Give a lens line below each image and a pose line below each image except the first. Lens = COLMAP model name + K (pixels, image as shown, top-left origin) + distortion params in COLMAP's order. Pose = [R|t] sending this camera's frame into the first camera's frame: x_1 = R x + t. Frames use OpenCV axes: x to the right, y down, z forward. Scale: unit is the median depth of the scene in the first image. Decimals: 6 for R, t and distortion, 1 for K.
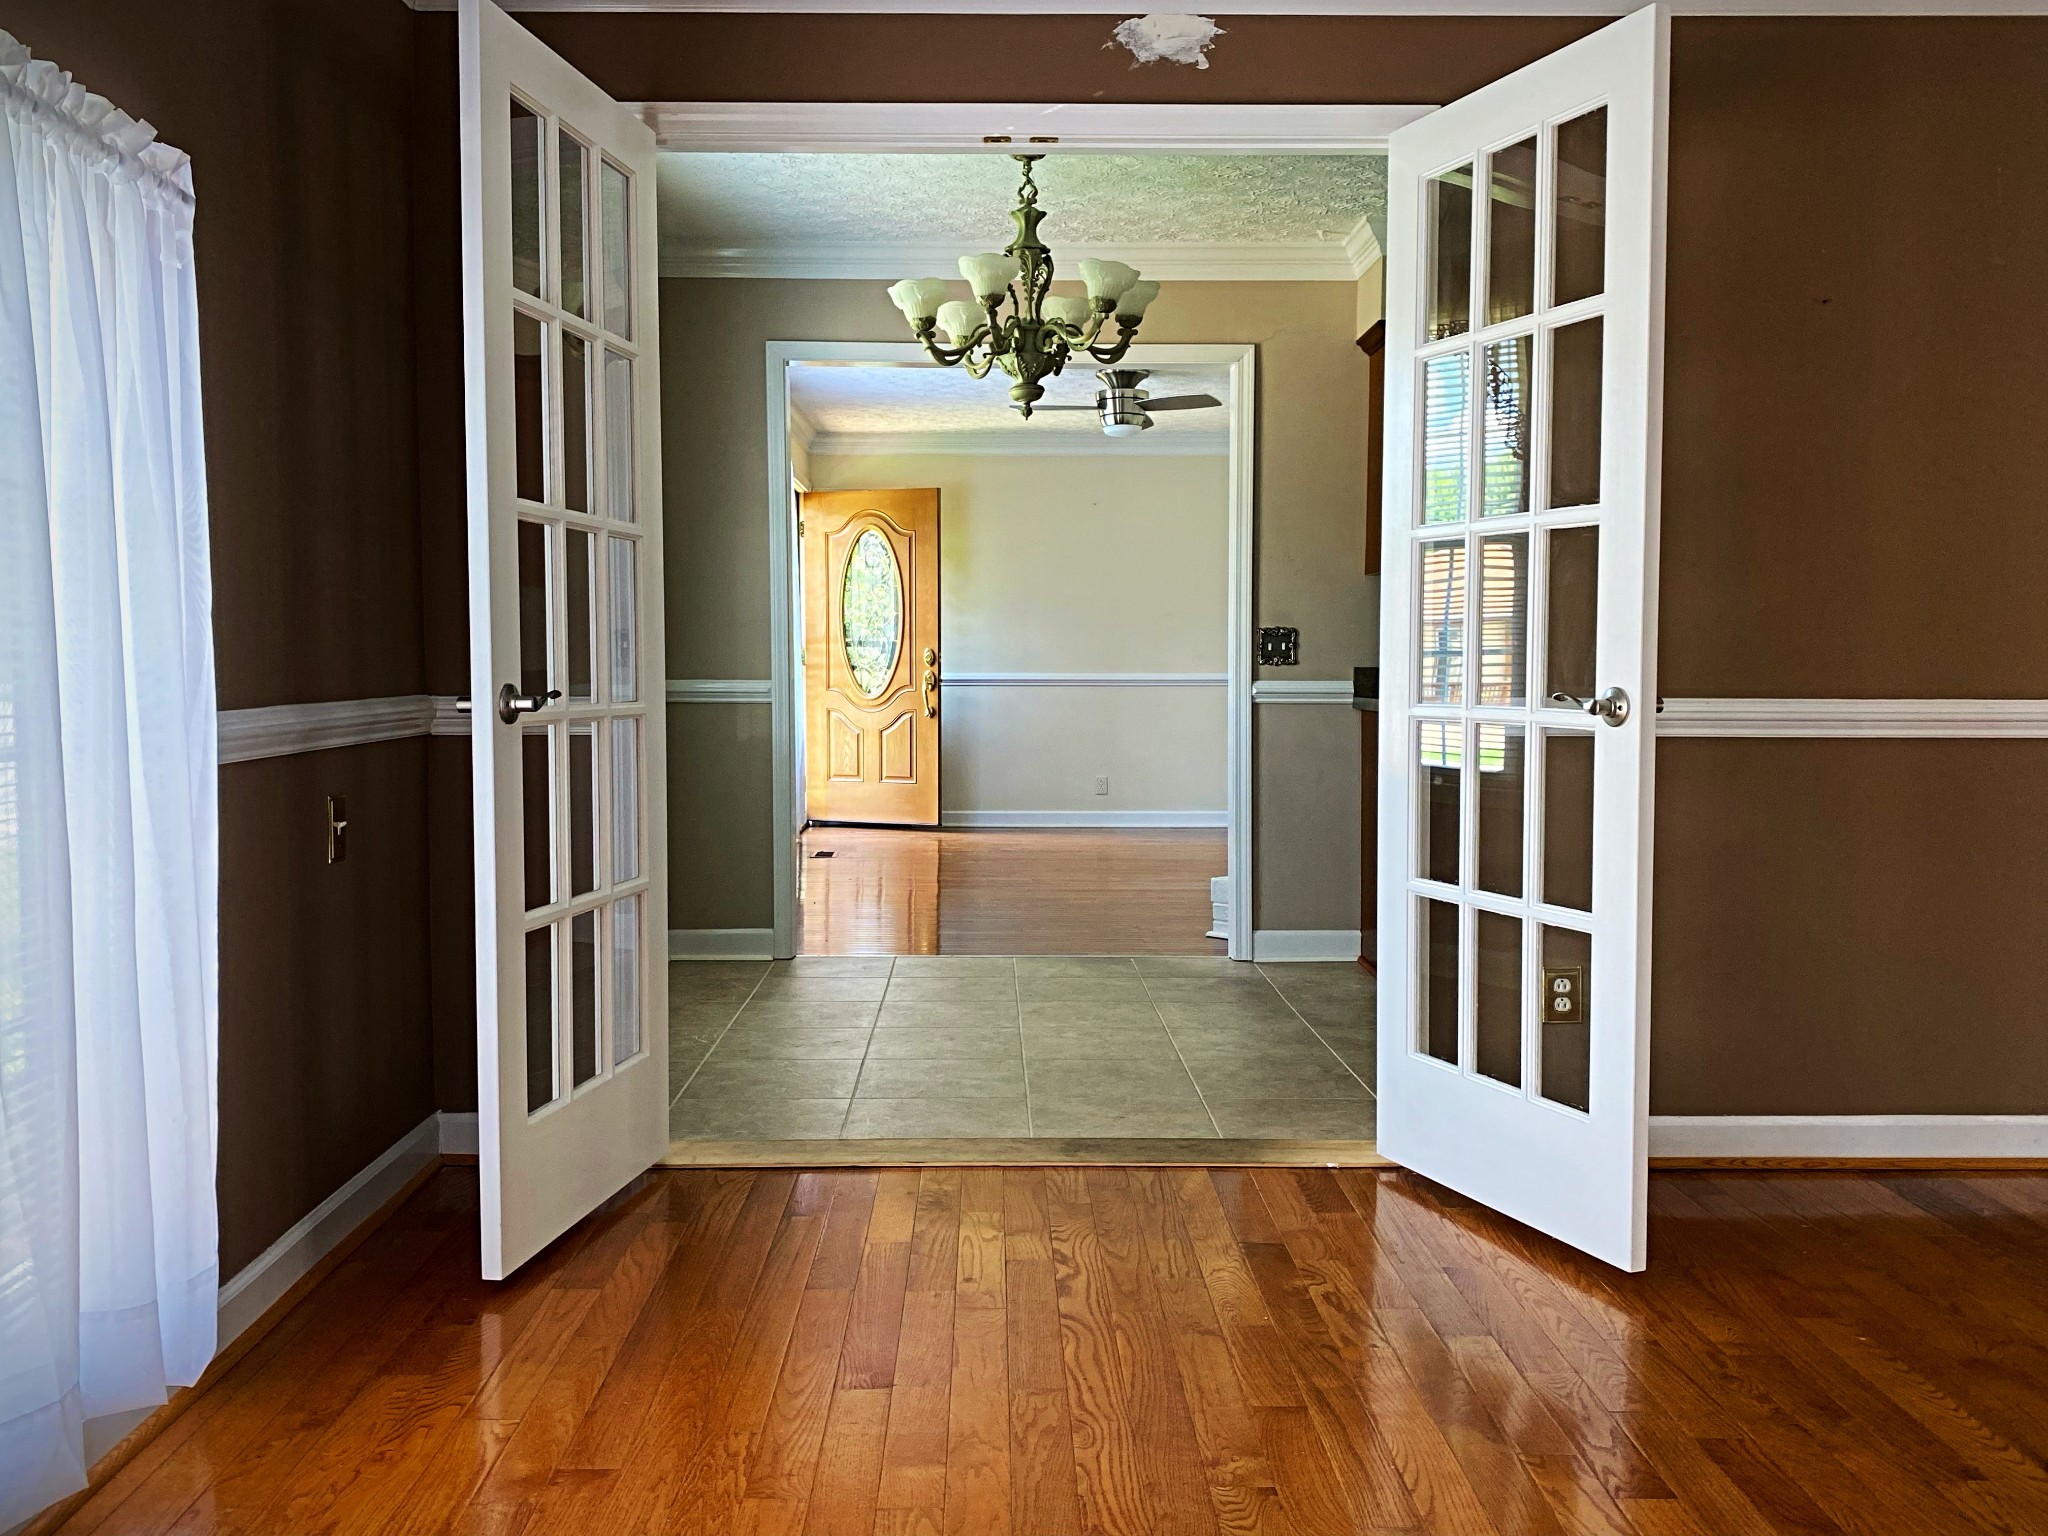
lens RADIAL K [[1804.4, 0, 994.8], [0, 1804.4, 768.3], [0, 0, 1]] dist [0.011033, 0.010895]
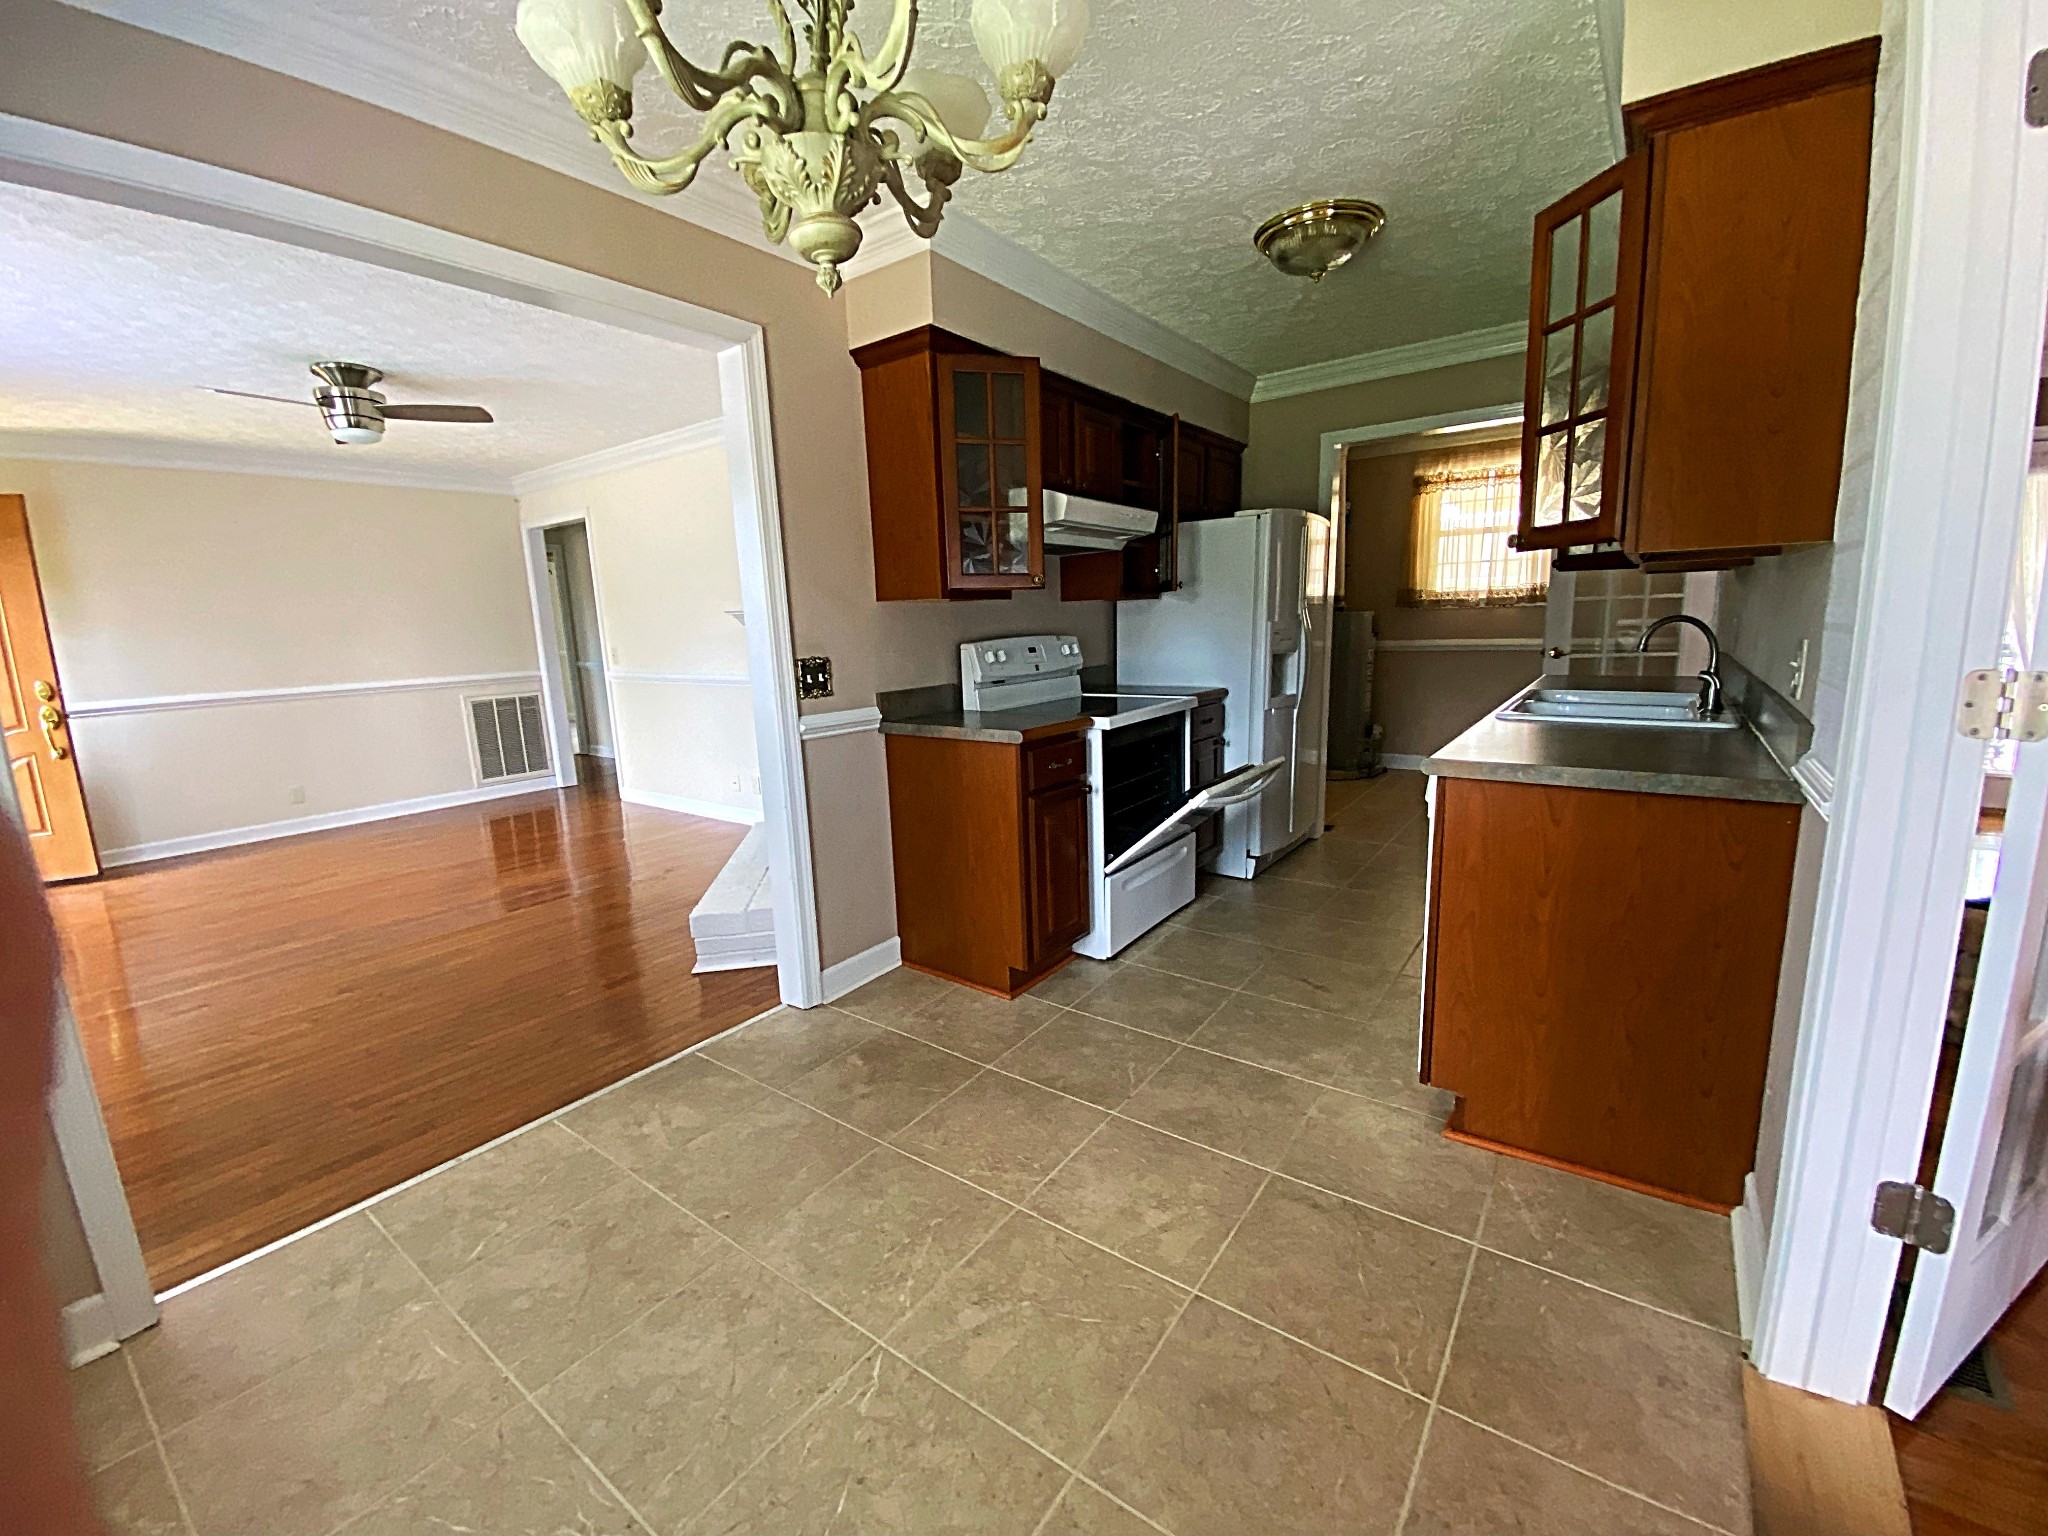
lens RADIAL K [[833.6, 0, 1030.9], [0, 833.6, 765.9], [0, 0, 1]] dist [0.029430, -0.026930]
pose [[0.593396, -0.160437, 0.788759, -0.125397], [0.080825, 0.986858, 0.139926, -0.074125], [-0.800842, -0.019280, 0.598565, 0.651438]]
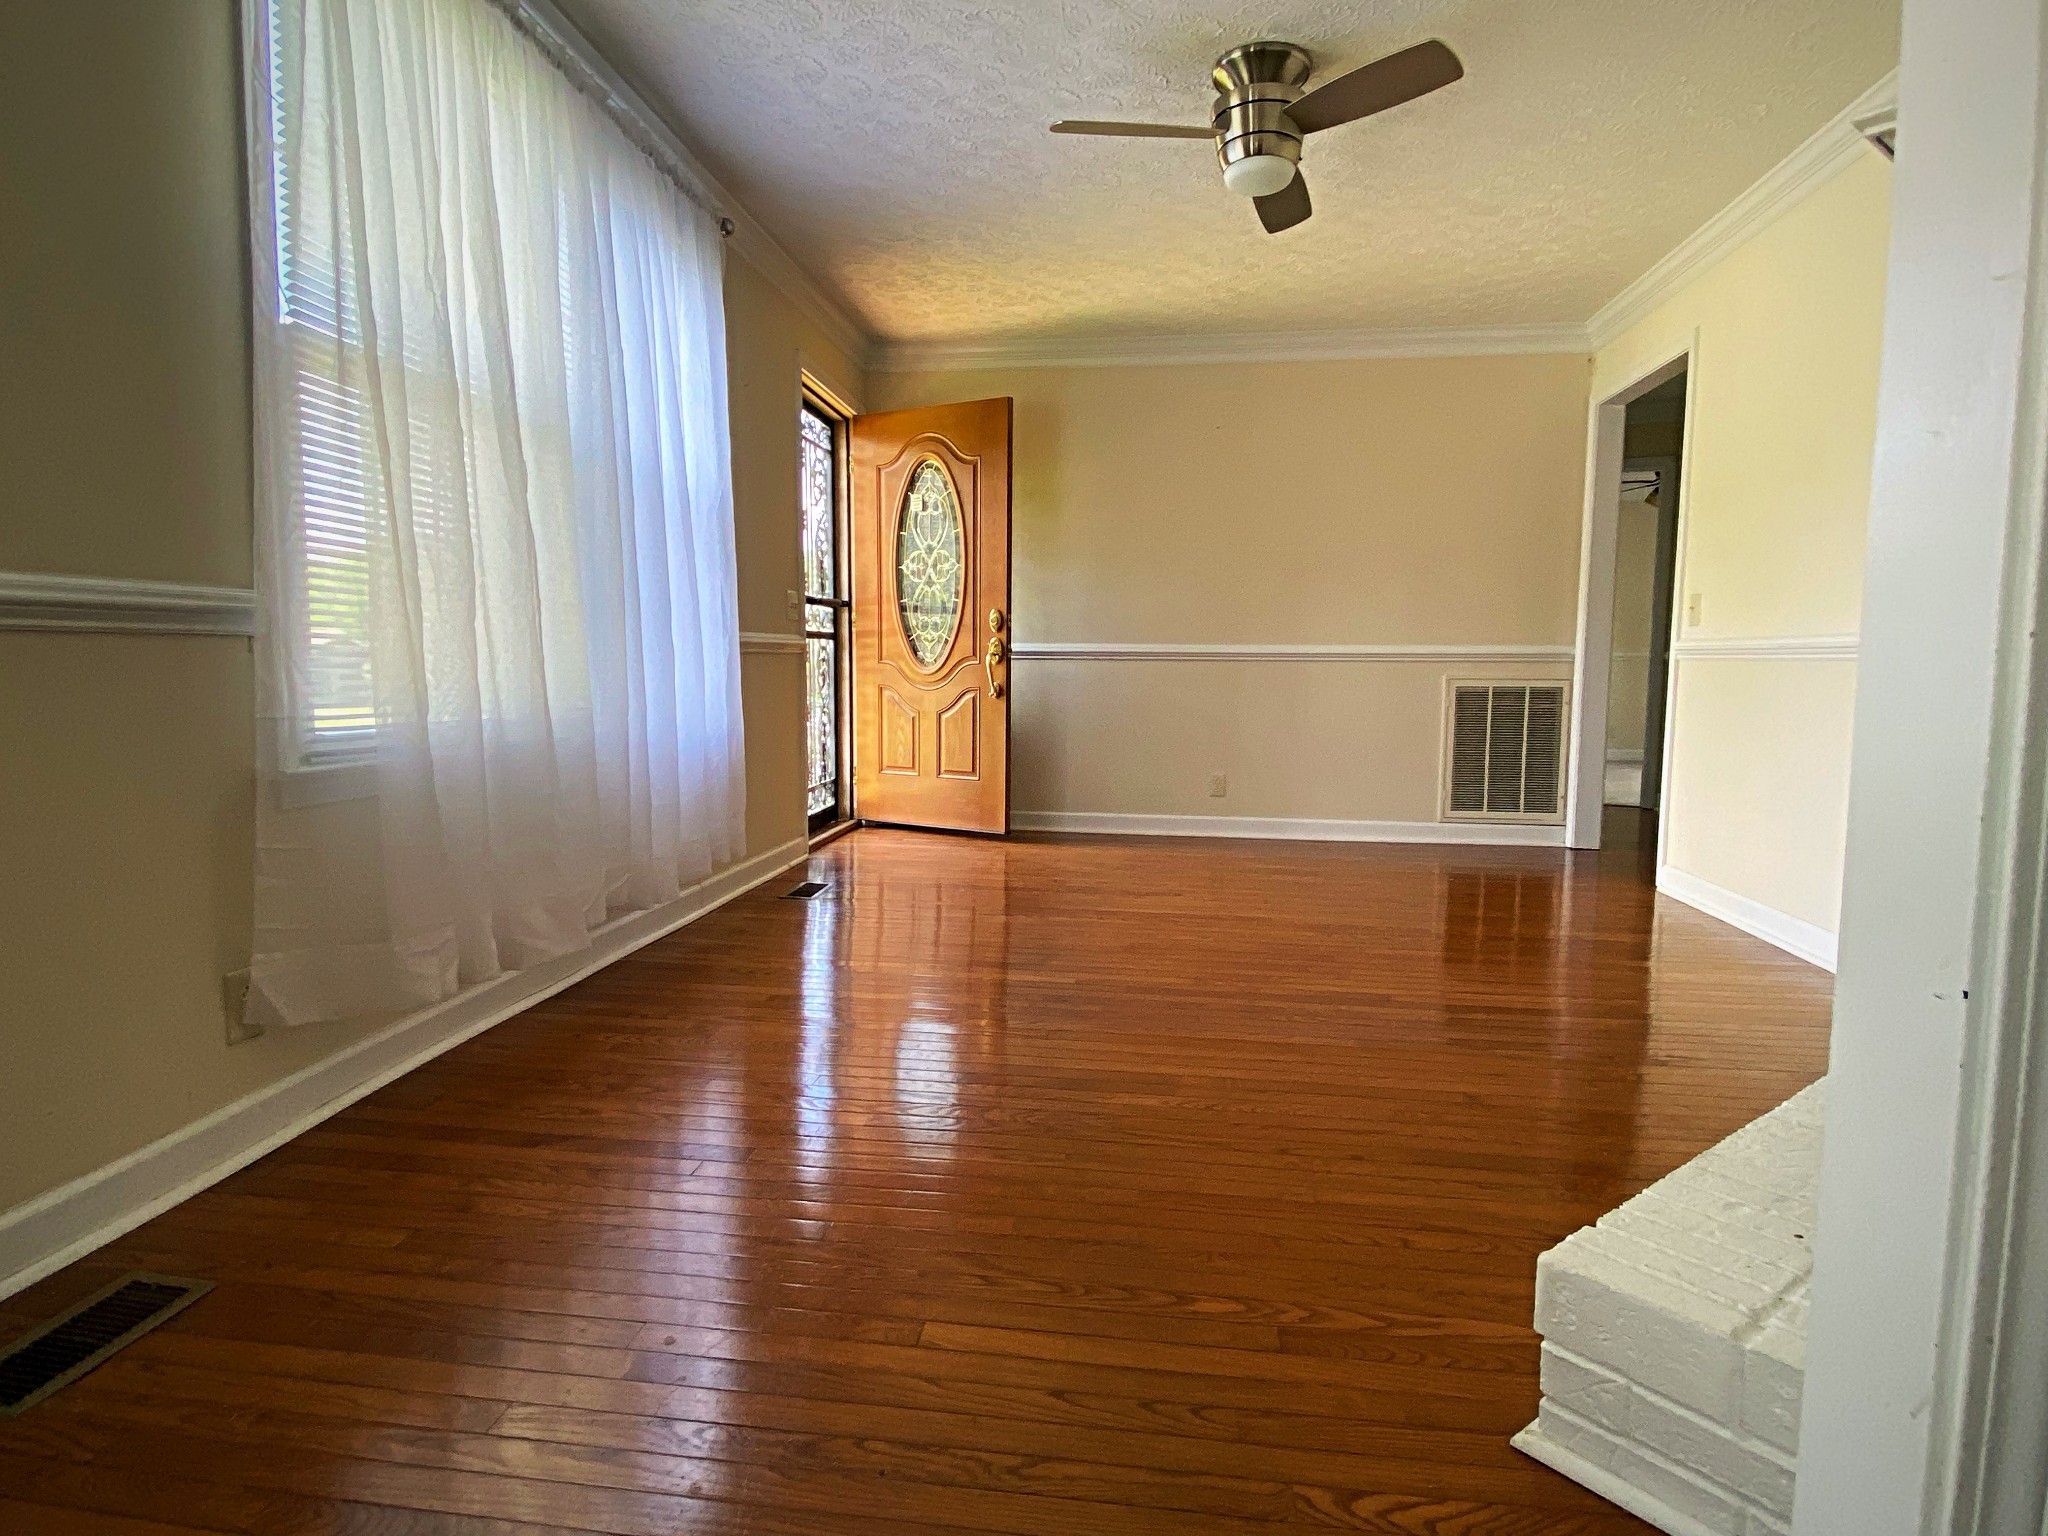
lens RADIAL K [[1097.9, 0, 1024.0], [0, 1097.9, 768.0], [0, 0, 1]] dist [0.070921, -0.000170]
pose [[0.991015, 0.023947, -0.131587, 0.069019], [-0.019509, 0.999200, 0.034910, -0.024983], [0.132318, -0.032029, 0.990690, 0.906071]]
